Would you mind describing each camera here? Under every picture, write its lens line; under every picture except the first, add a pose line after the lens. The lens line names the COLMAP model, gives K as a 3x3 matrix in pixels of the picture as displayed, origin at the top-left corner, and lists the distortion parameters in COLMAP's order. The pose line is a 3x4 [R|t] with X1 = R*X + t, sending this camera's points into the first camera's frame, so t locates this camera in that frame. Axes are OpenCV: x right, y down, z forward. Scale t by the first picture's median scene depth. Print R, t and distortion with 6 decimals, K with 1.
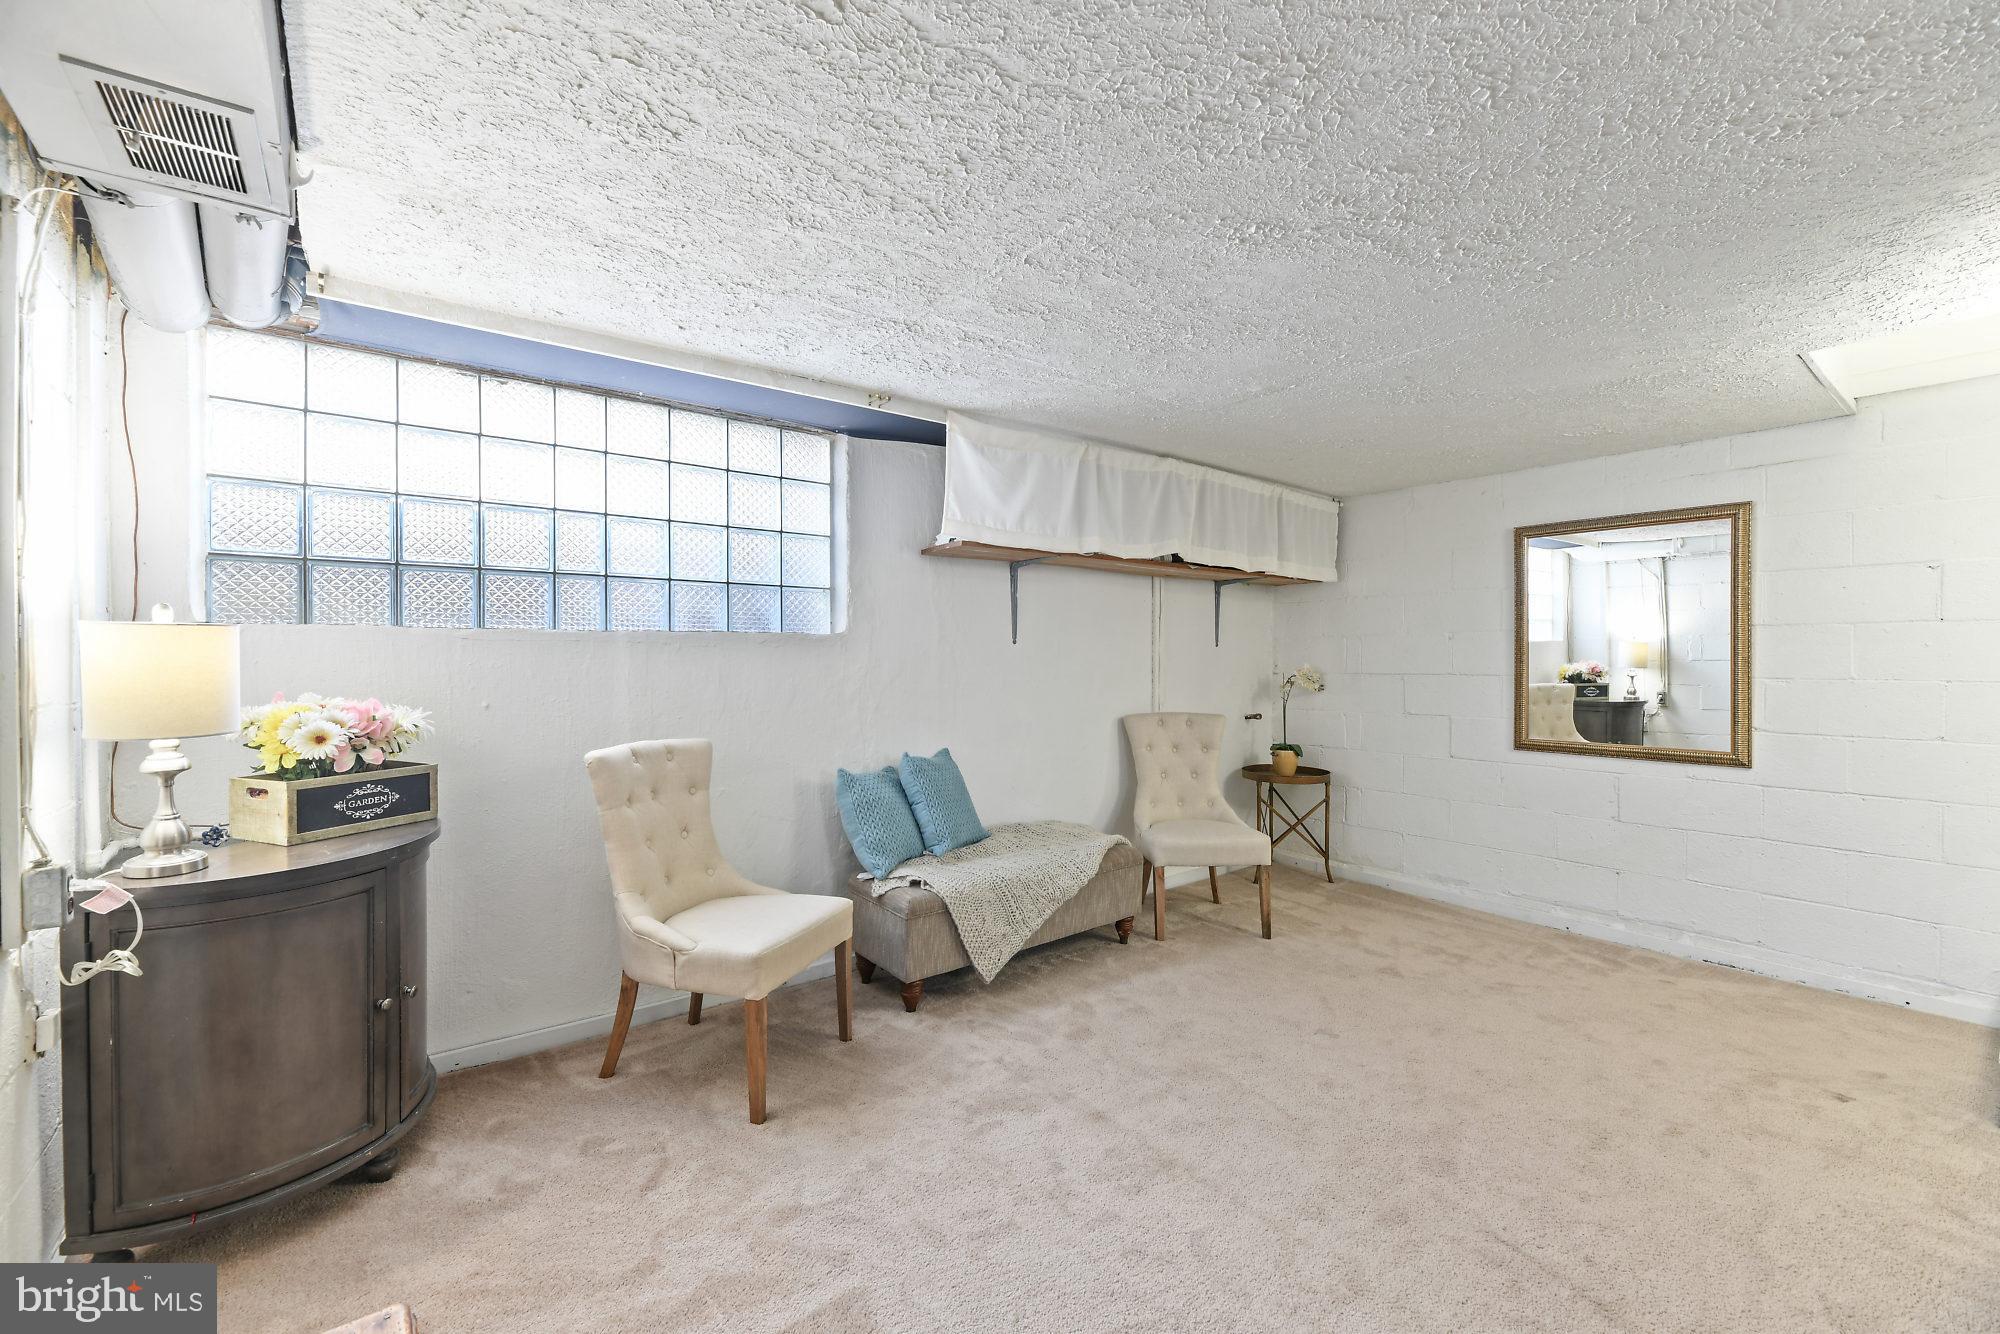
lens RADIAL K [[826.1, 0, 995.3], [0, 826.1, 667.4], [0, 0, 1]] dist [-0.002463, -0.001892]
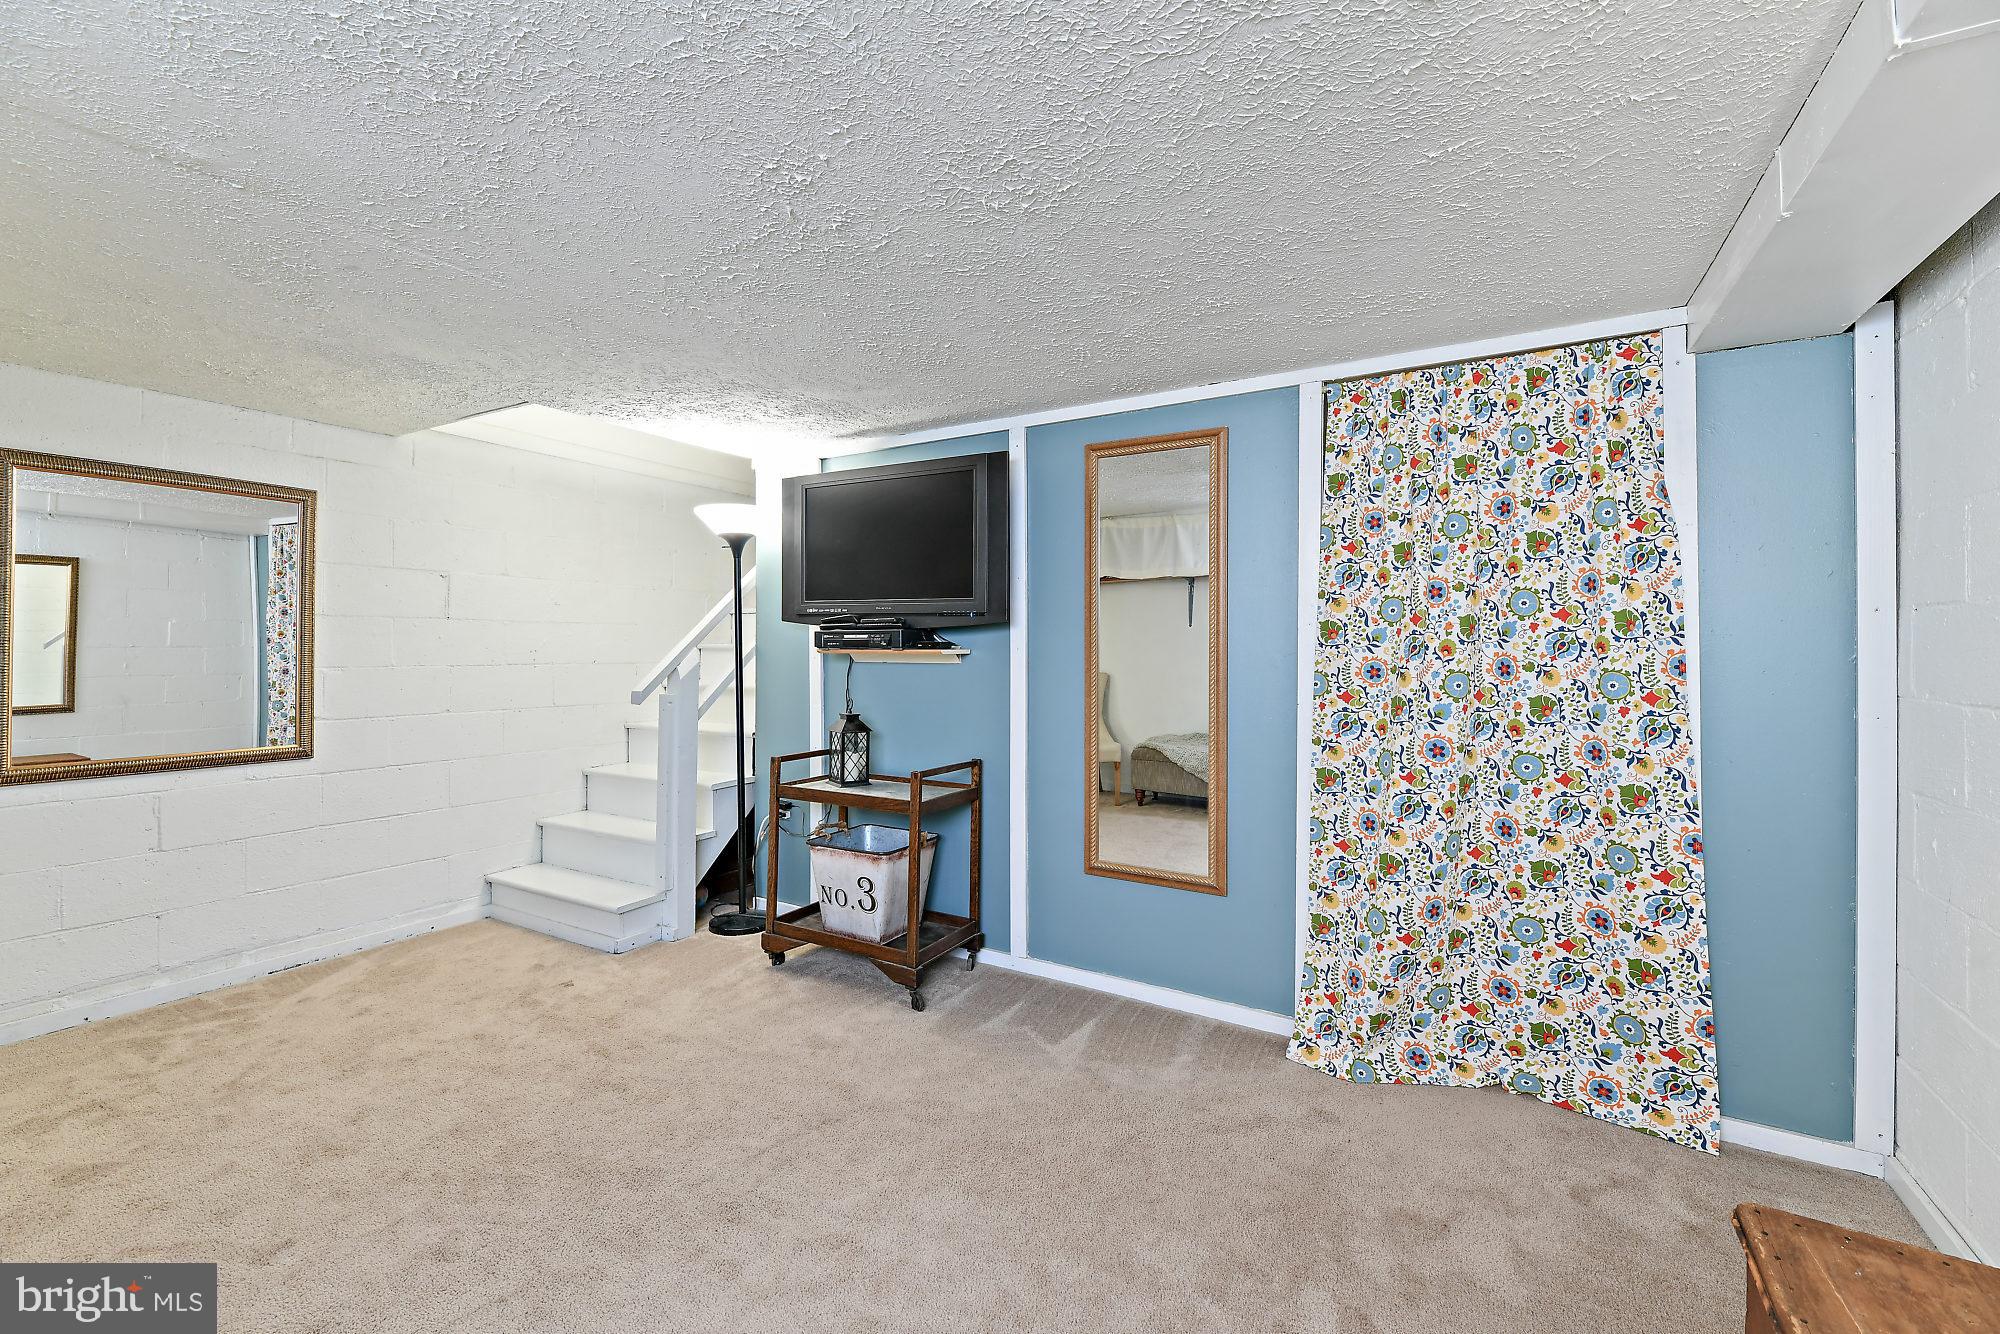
lens RADIAL K [[826.1, 0, 998.2], [0, 826.1, 639.8], [0, 0, 1]] dist [-0.002463, -0.001892]
pose [[-0.374366, 0.005689, 0.927263, -0.333646], [0.005517, 0.999977, -0.003908, -0.013109], [-0.927264, 0.003653, -0.374389, 0.626791]]
